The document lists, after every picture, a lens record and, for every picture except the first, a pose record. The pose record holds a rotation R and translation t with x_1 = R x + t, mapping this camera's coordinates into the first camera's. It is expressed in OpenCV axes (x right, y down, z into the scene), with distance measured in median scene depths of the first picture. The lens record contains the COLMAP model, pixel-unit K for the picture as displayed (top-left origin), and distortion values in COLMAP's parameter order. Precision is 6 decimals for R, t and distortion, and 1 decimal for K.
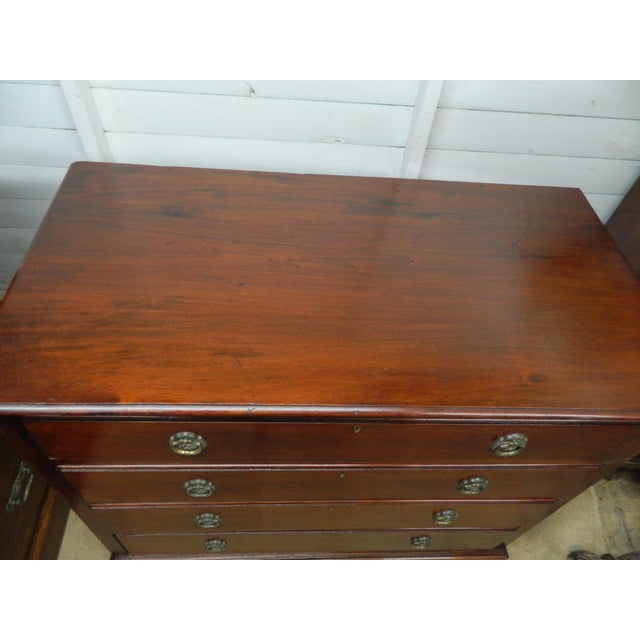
lens RADIAL K [[509.2, 0, 319.1], [0, 509.2, 323.3], [0, 0, 1]] dist [-0.001922, -0.000591]
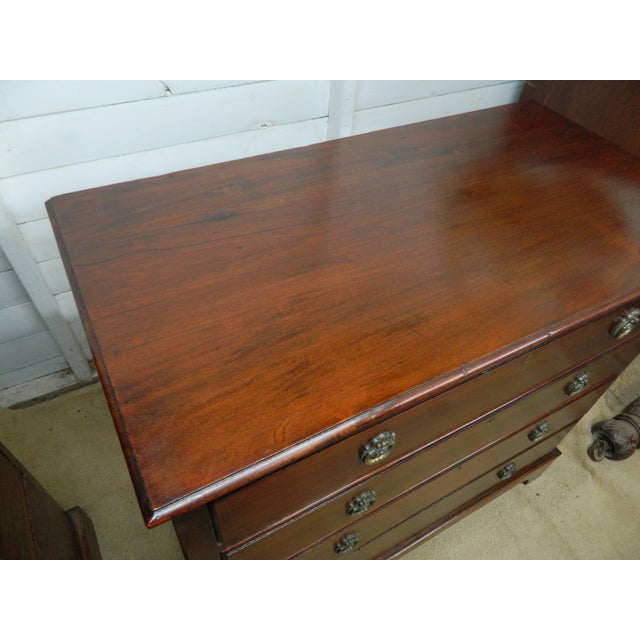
lens RADIAL K [[509.2, 0, 321.2], [0, 509.2, 320.0], [0, 0, 1]] dist [-0.001922, -0.000591]
pose [[0.888512, -0.344813, 0.302738, -0.545728], [0.352062, 0.935424, 0.032157, -0.028987], [-0.294277, 0.078010, 0.952531, 0.199389]]
